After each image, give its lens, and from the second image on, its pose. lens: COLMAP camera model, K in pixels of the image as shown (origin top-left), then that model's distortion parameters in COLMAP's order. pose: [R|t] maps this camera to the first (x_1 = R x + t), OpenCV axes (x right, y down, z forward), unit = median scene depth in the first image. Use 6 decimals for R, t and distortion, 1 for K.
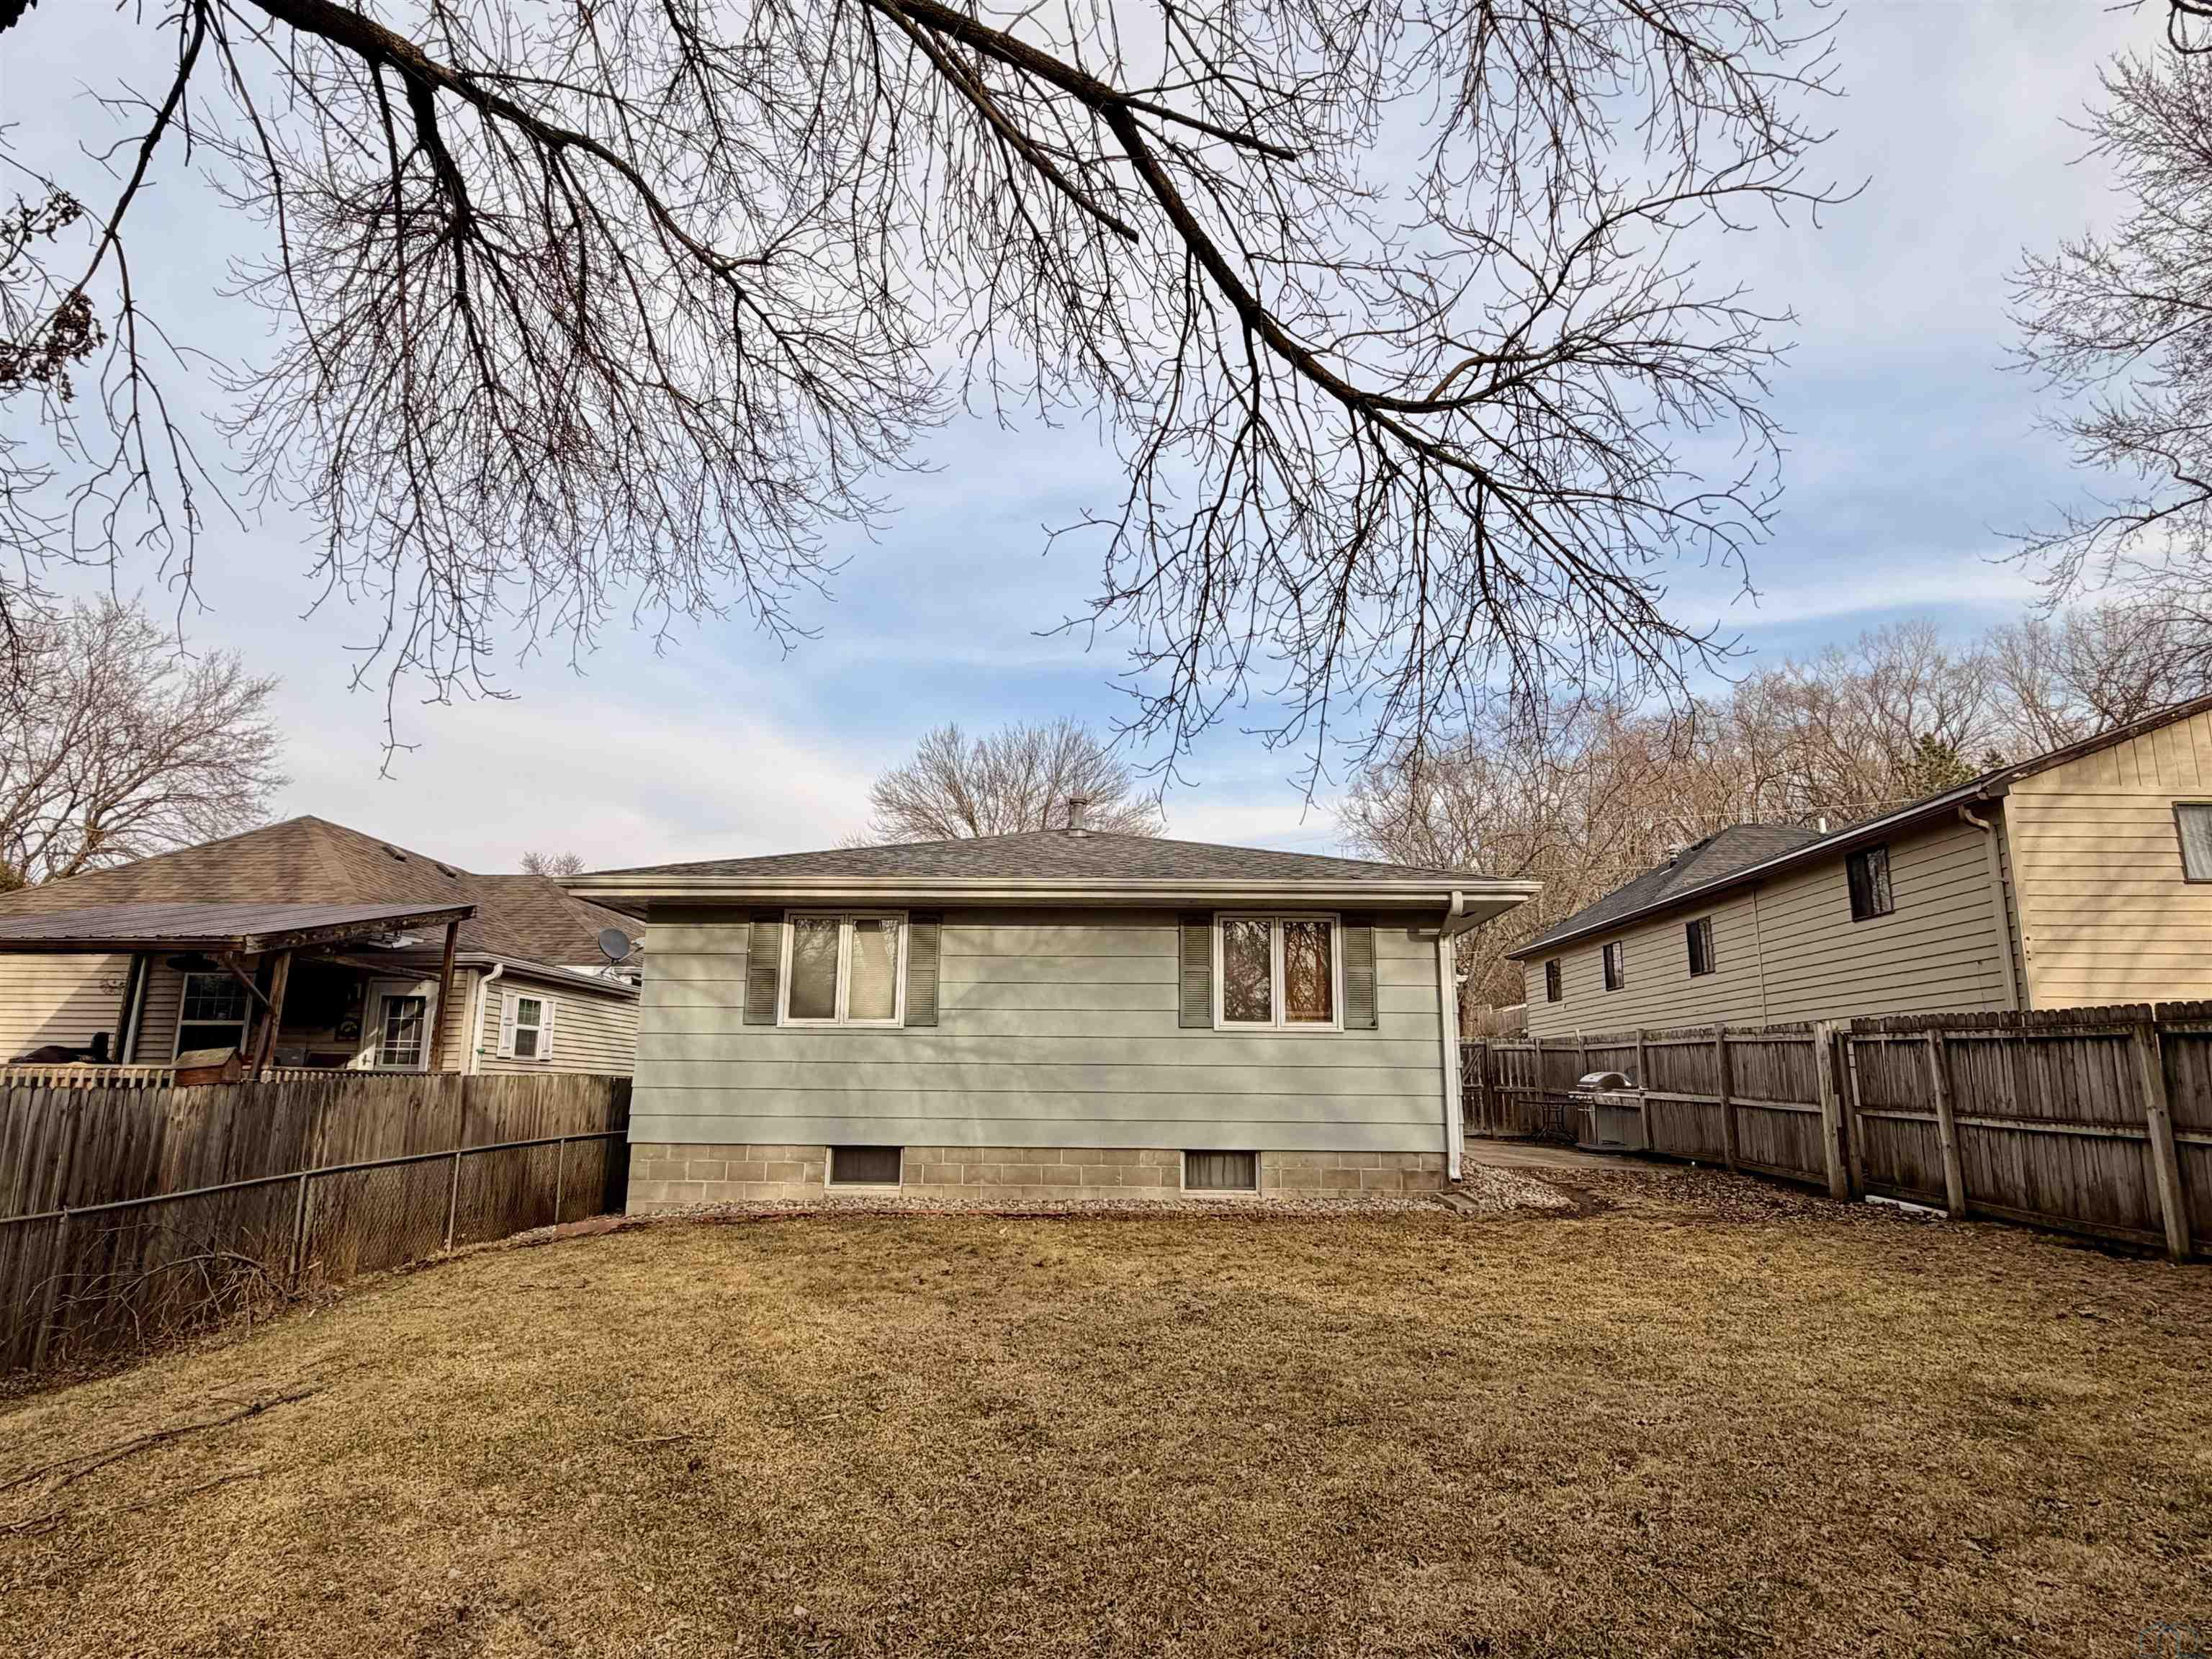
lens RADIAL K [[1281.5, 0, 1104.8], [0, 1281.5, 832.8], [0, 0, 1]] dist [0.007605, -0.003015]
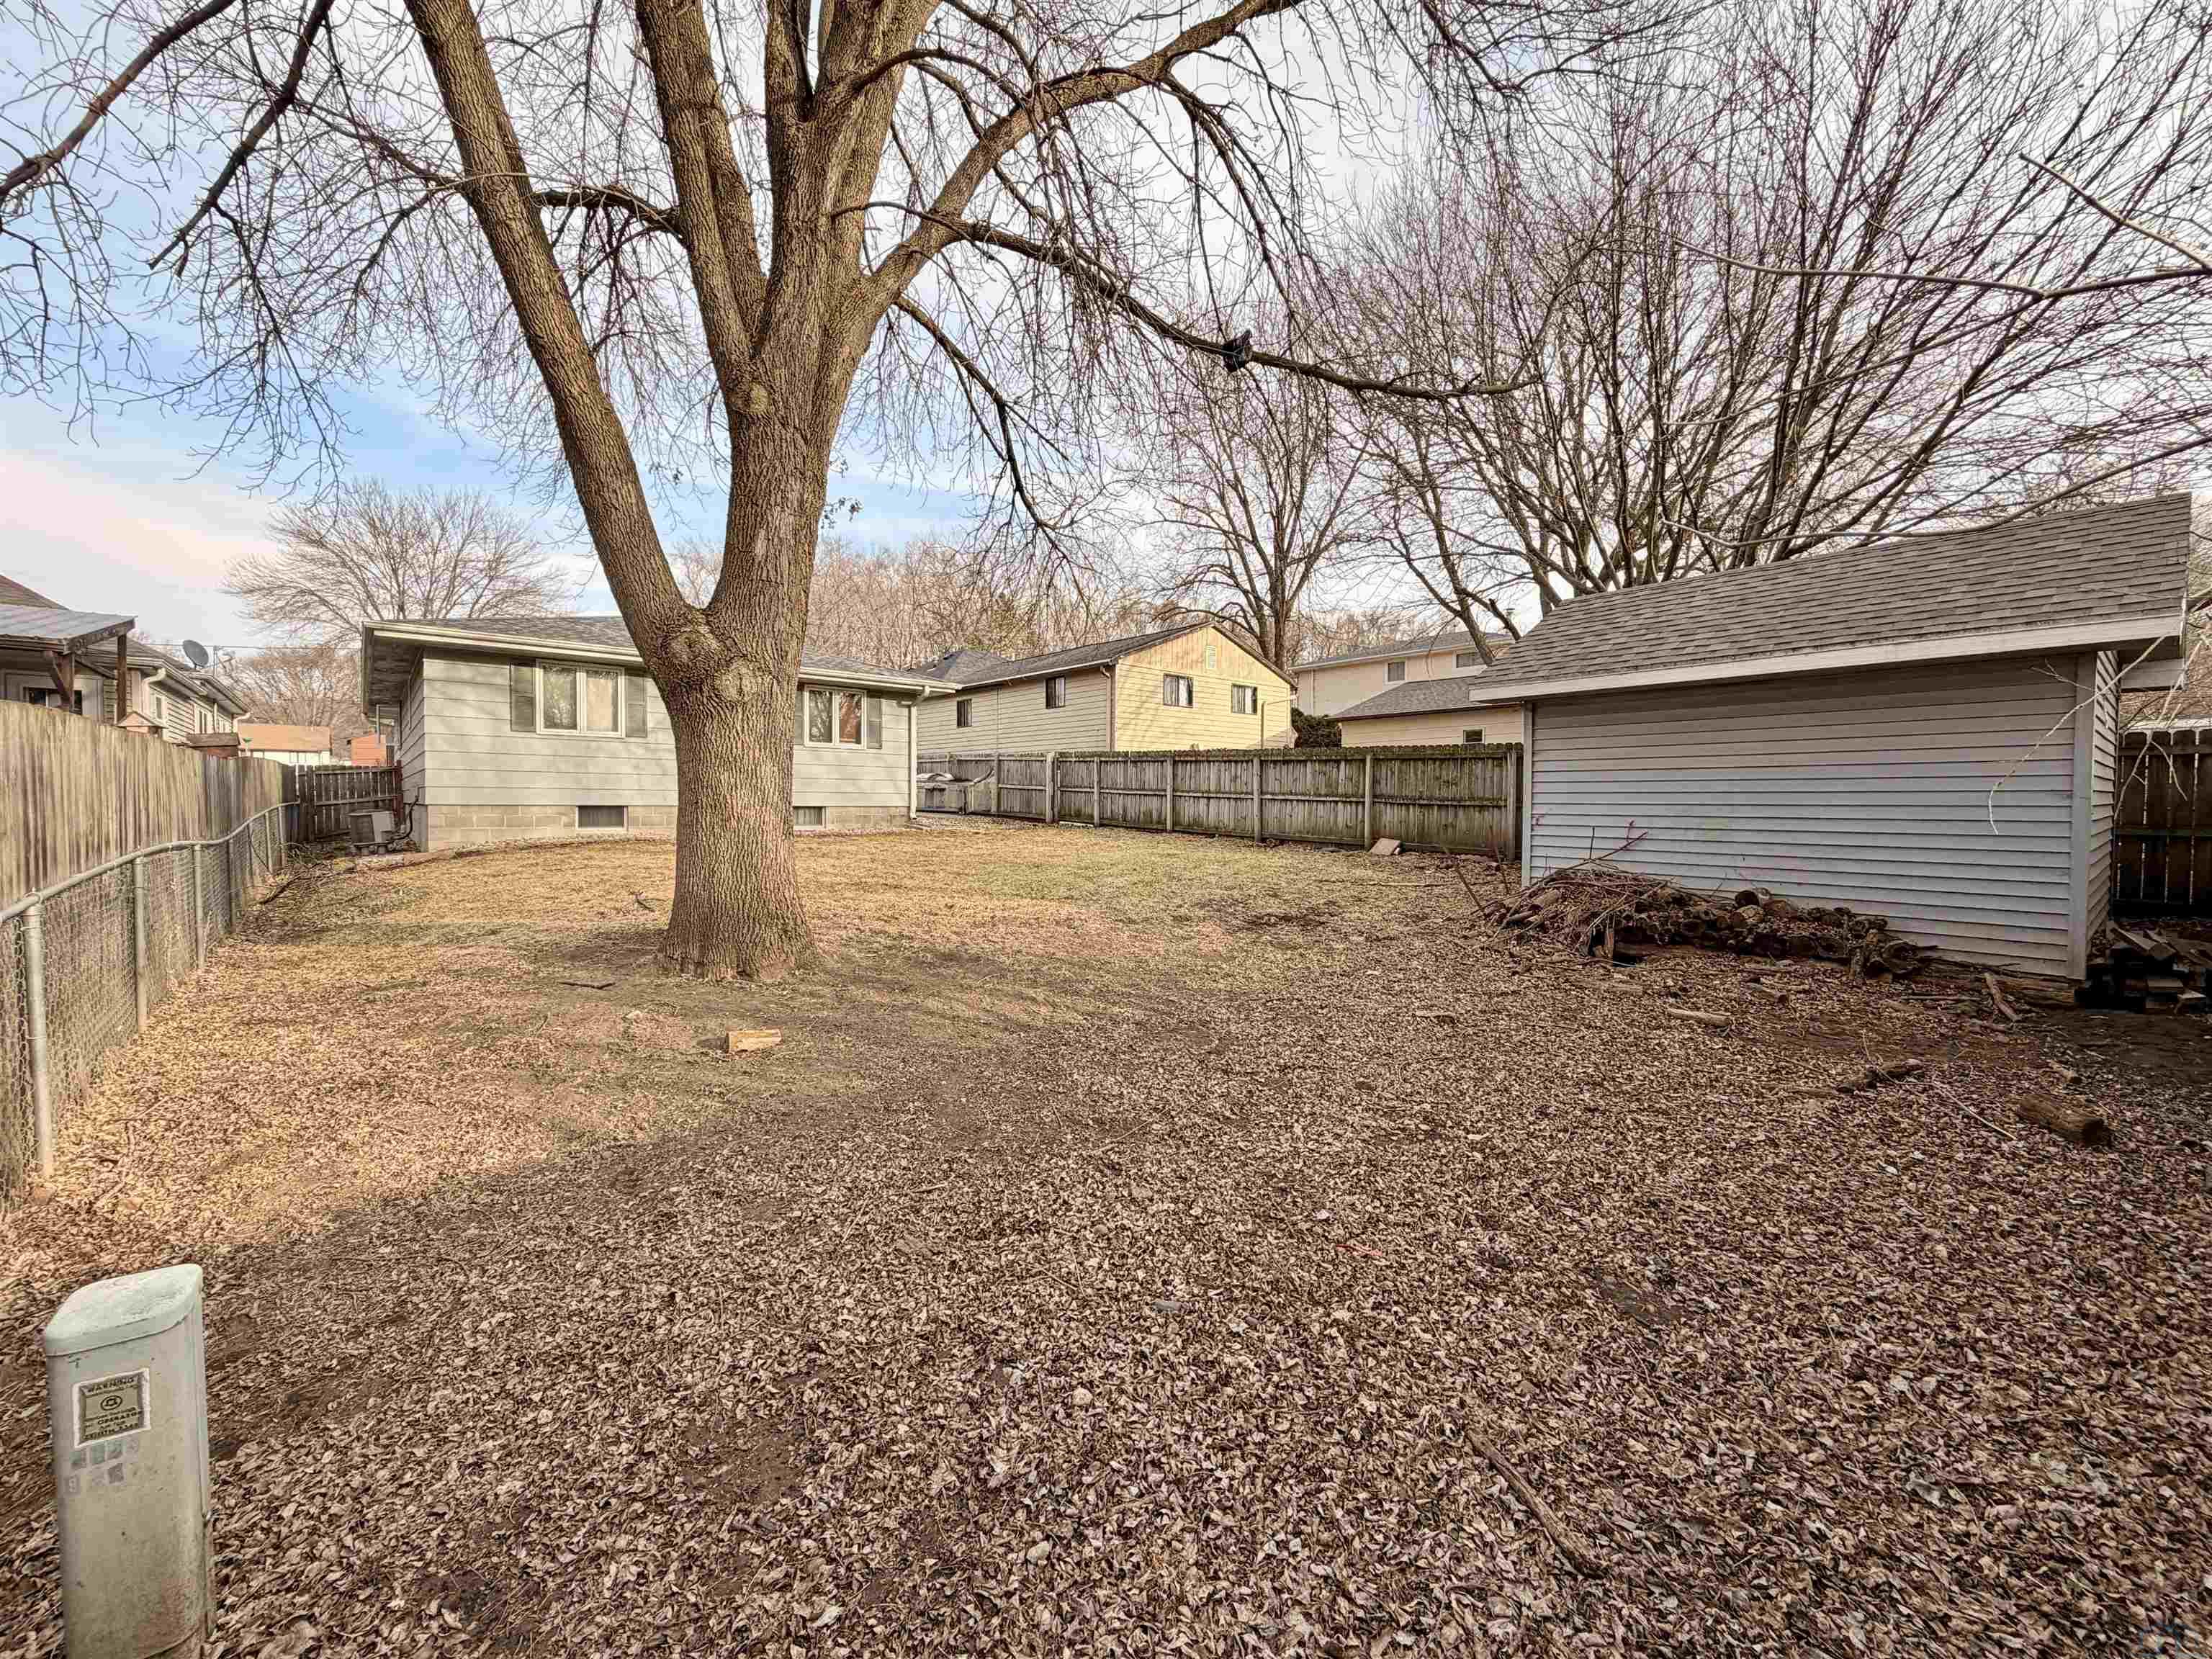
lens RADIAL K [[878.0, 0, 1107.9], [0, 878.0, 834.2], [0, 0, 1]] dist [0.001490, -0.000378]
pose [[0.749883, -0.027059, 0.661017, -0.449760], [-0.133547, 0.972403, 0.191307, -0.031591], [-0.647951, -0.231735, 0.725574, -0.290954]]
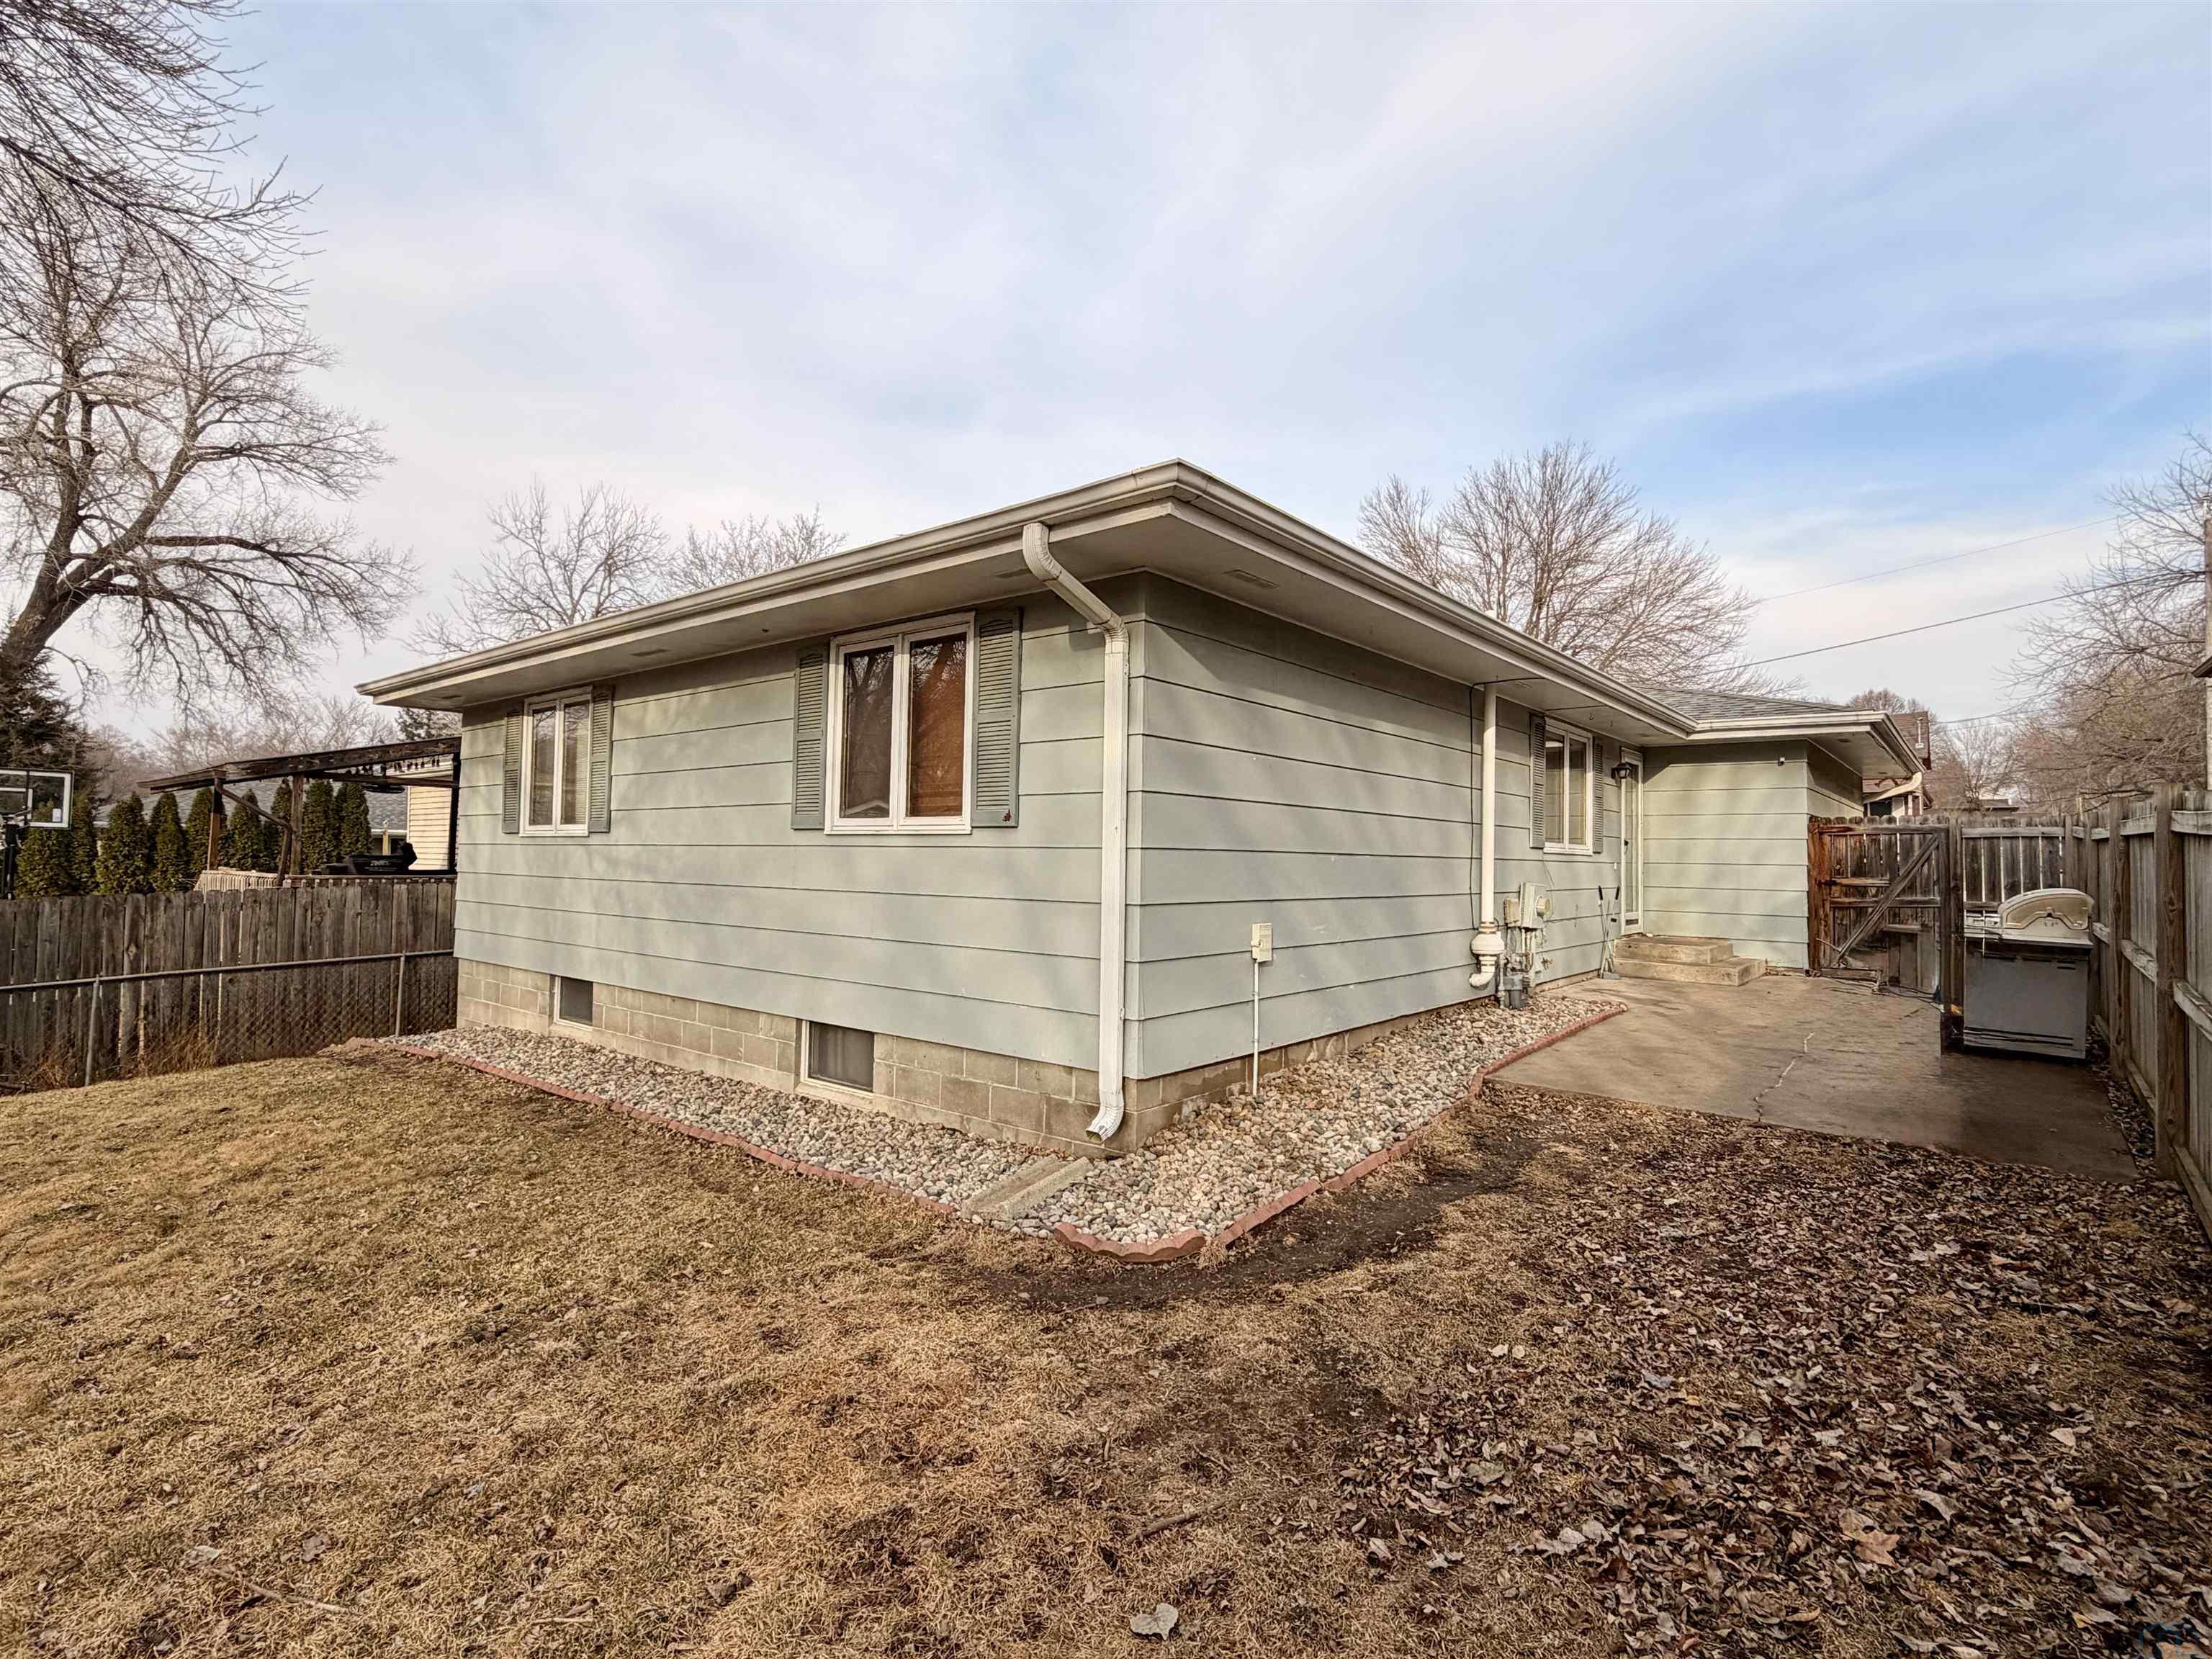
lens RADIAL K [[1076.7, 0, 1101.9], [0, 1076.7, 824.5], [0, 0, 1]] dist [-0.002282, -0.000184]
pose [[0.784061, -0.018339, -0.620412, 0.508333], [0.119198, 0.985407, 0.121511, 0.102592], [0.609130, -0.169224, 0.774806, 0.680480]]
